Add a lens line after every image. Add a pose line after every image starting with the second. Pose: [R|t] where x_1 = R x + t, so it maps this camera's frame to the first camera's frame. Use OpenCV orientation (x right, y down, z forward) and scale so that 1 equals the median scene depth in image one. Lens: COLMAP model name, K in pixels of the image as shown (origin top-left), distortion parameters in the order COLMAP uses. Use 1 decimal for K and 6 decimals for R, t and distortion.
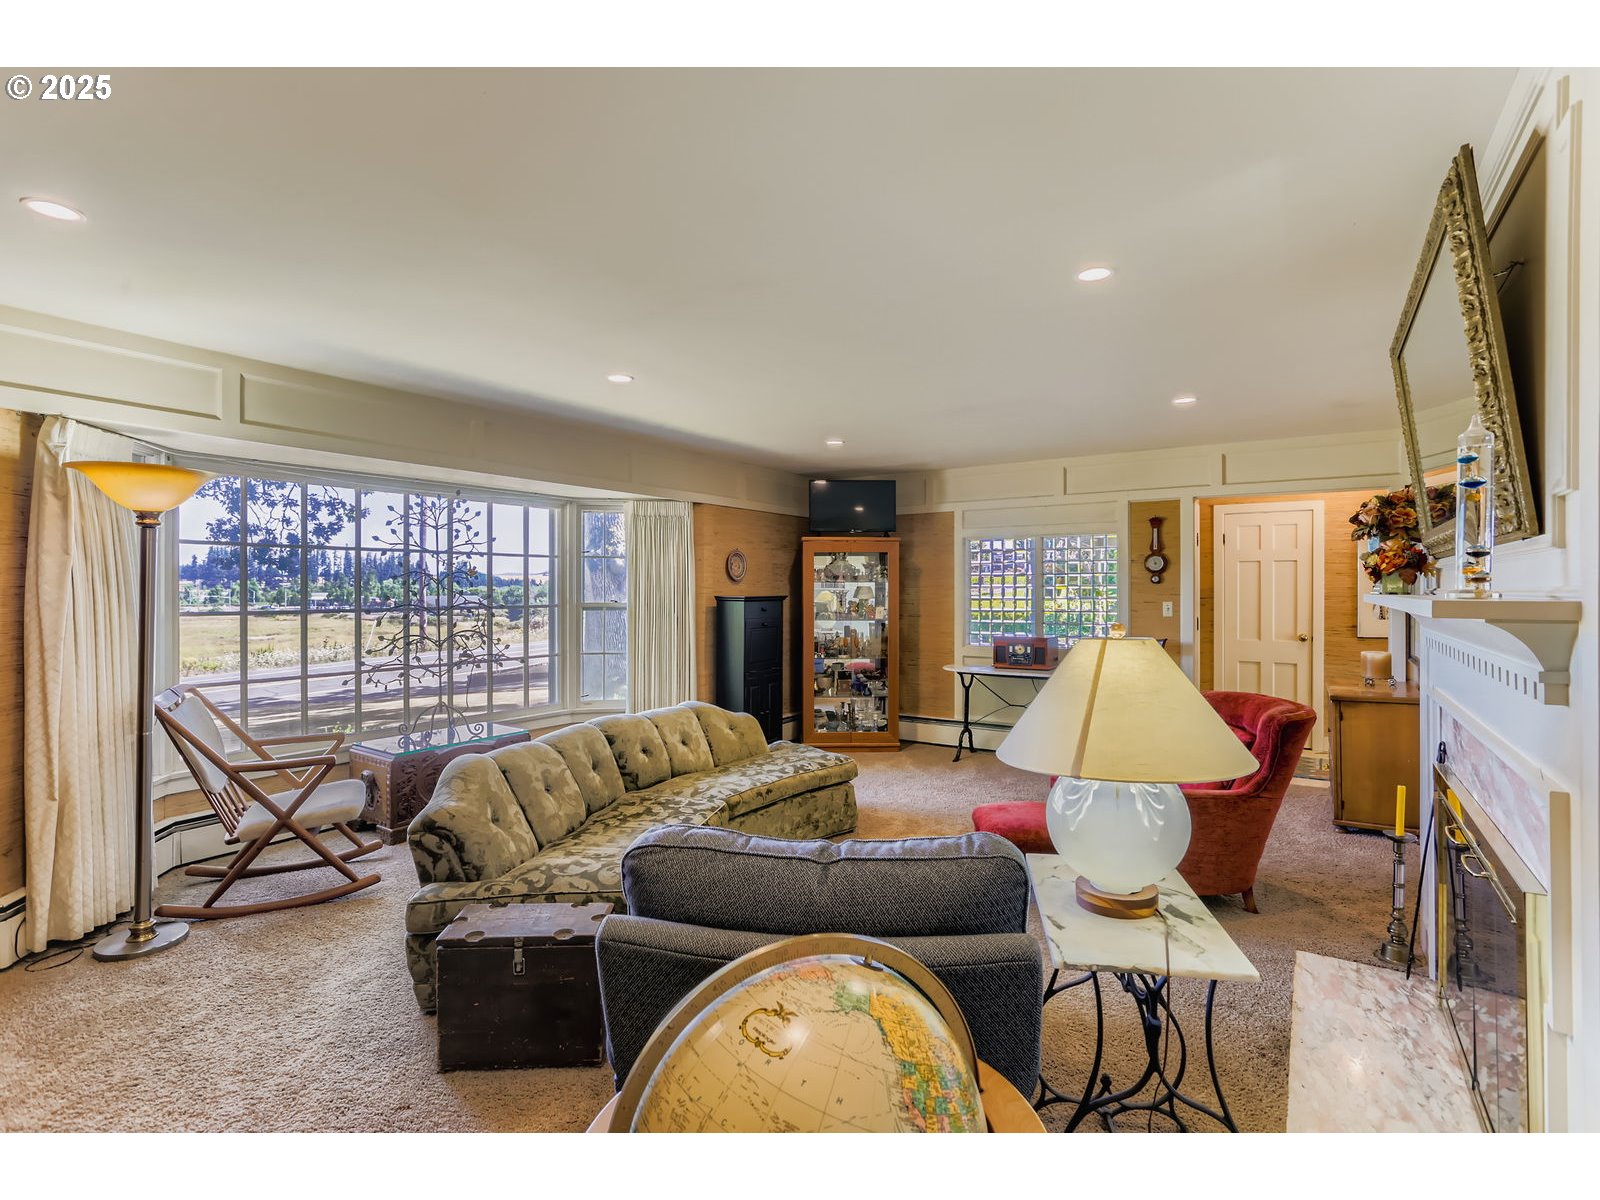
lens RADIAL K [[768.4, 0, 804.3], [0, 768.4, 597.6], [0, 0, 1]] dist [-0.003878, -0.000059]
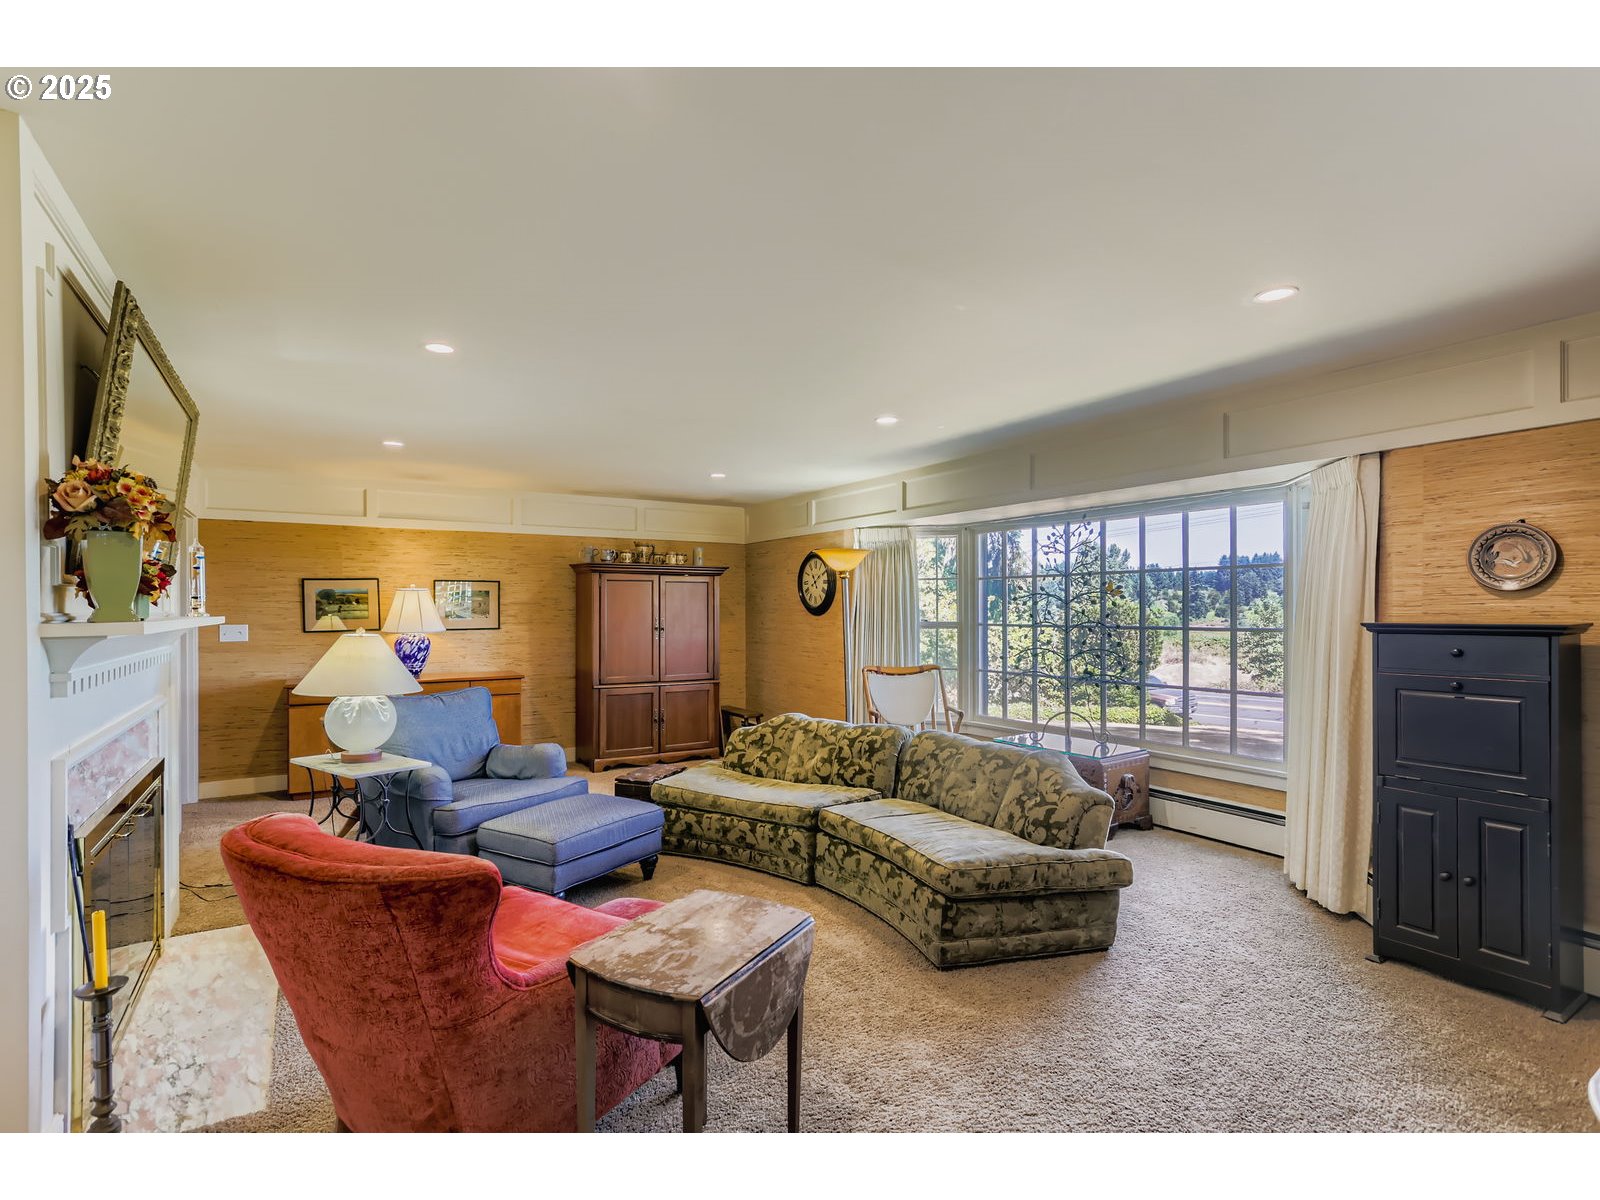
lens RADIAL K [[768.4, 0, 804.3], [0, 768.4, 597.6], [0, 0, 1]] dist [-0.003878, -0.000059]
pose [[-0.402304, -0.007507, -0.915475, 0.658171], [-0.004245, 0.999971, -0.006334, -0.017490], [0.915496, 0.001338, -0.402324, 1.063803]]
